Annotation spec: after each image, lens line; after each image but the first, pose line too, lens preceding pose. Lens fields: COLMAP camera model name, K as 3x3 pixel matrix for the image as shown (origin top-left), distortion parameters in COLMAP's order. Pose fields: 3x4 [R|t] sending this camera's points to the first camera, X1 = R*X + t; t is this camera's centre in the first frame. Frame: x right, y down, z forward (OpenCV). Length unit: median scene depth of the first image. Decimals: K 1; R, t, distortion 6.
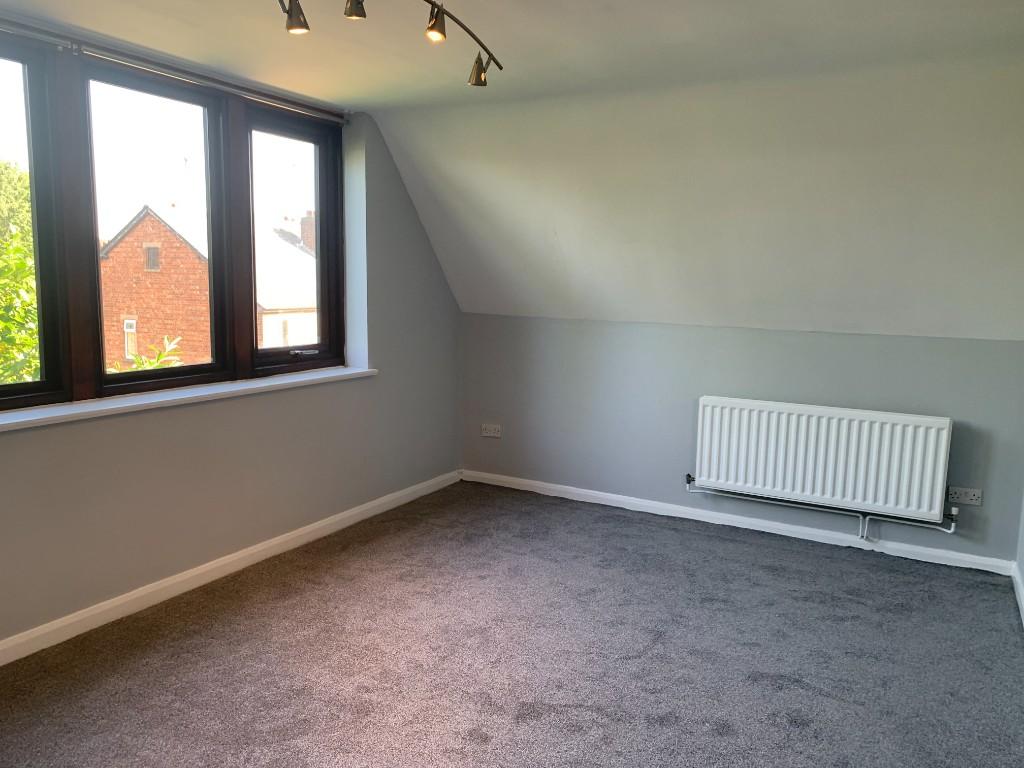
lens RADIAL K [[772.8, 0, 512.0], [0, 772.8, 384.0], [0, 0, 1]] dist [0.036826, -0.006171]
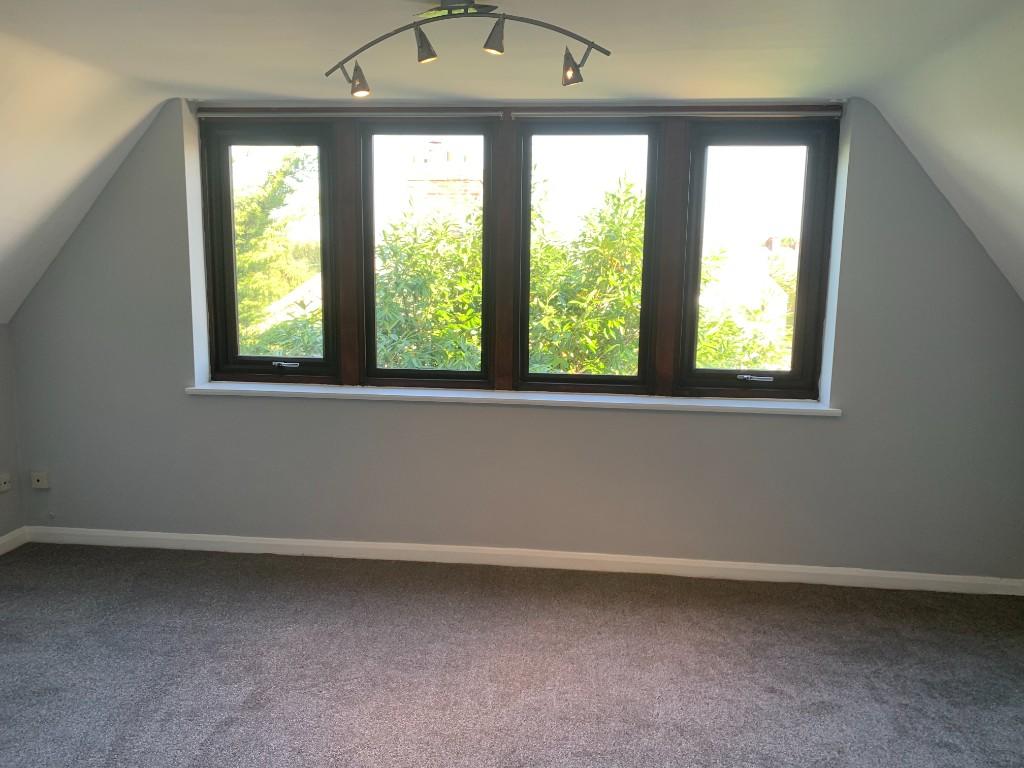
lens RADIAL K [[772.8, 0, 512.0], [0, 772.8, 384.0], [0, 0, 1]] dist [0.036826, -0.006171]
pose [[0.395567, 0.121483, -0.910367, 0.496087], [-0.134213, 0.988219, 0.073555, -0.068619], [0.908578, 0.093087, 0.407211, 0.397082]]
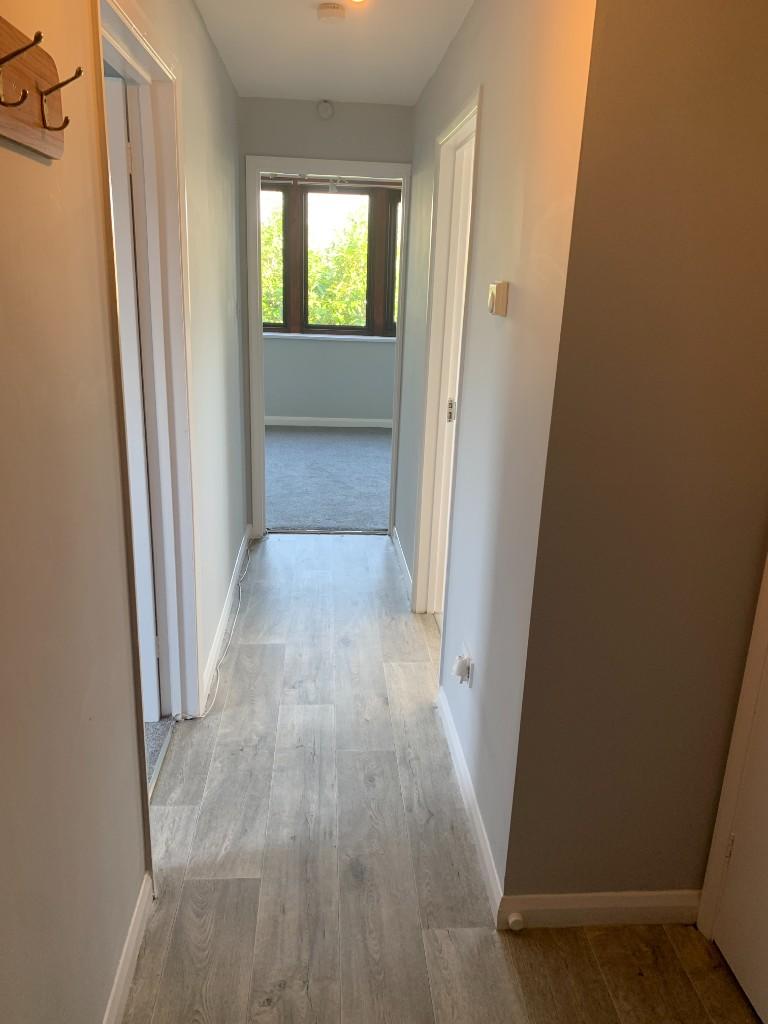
lens RADIAL K [[772.8, 0, 384.0], [0, 772.8, 512.0], [0, 0, 1]] dist [0.036826, -0.006171]
pose [[0.537532, 0.243361, -0.807363, 1.360436], [-0.134000, 0.969935, 0.203150, 0.027036], [0.832528, -0.001013, 0.553981, -0.089767]]
